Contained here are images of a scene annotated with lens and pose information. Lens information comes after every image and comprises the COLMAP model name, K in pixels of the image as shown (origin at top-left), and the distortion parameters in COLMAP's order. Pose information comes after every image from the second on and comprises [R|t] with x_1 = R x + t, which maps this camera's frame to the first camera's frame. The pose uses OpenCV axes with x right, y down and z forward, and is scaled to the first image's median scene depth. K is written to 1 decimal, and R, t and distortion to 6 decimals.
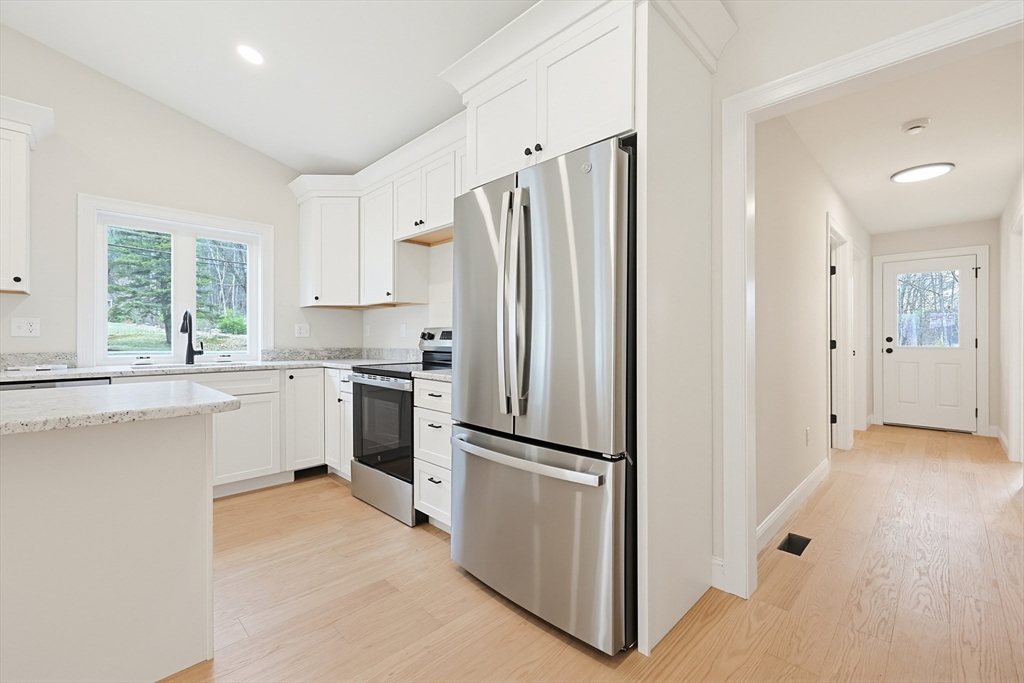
lens RADIAL K [[433.6, 0, 513.9], [0, 433.6, 337.6], [0, 0, 1]] dist [0.001928, 0.000219]
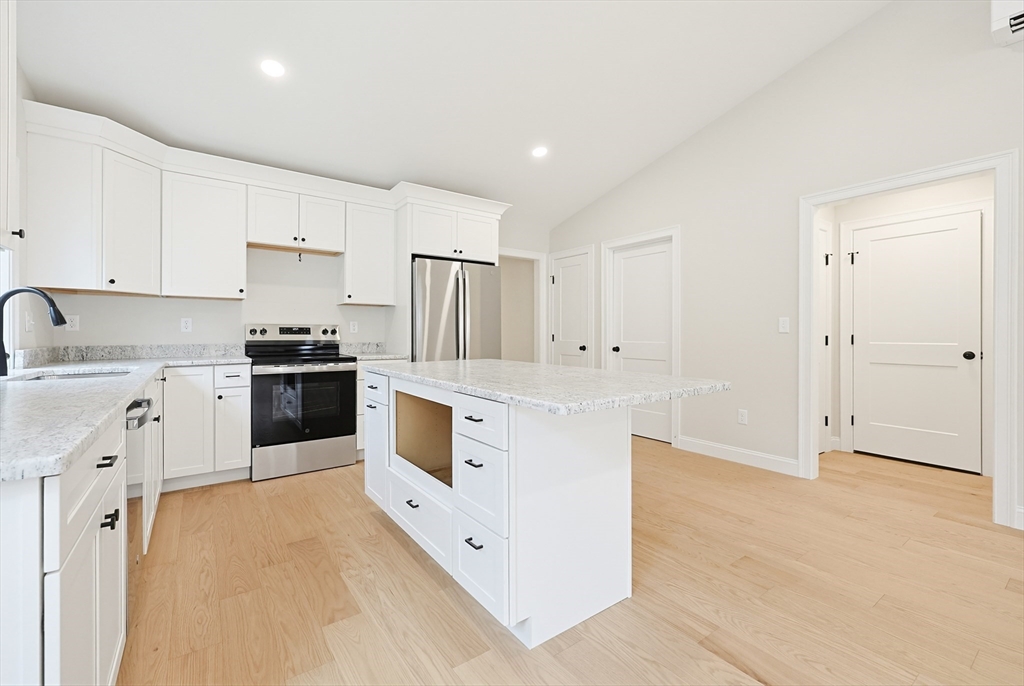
lens RADIAL K [[439.9, 0, 512.5], [0, 439.9, 333.7], [0, 0, 1]] dist [-0.002535, -0.000143]
pose [[0.162372, -0.001688, 0.986728, -1.173058], [-0.002267, 0.999995, 0.002084, -0.001243], [-0.986727, -0.002575, 0.162368, 0.178431]]
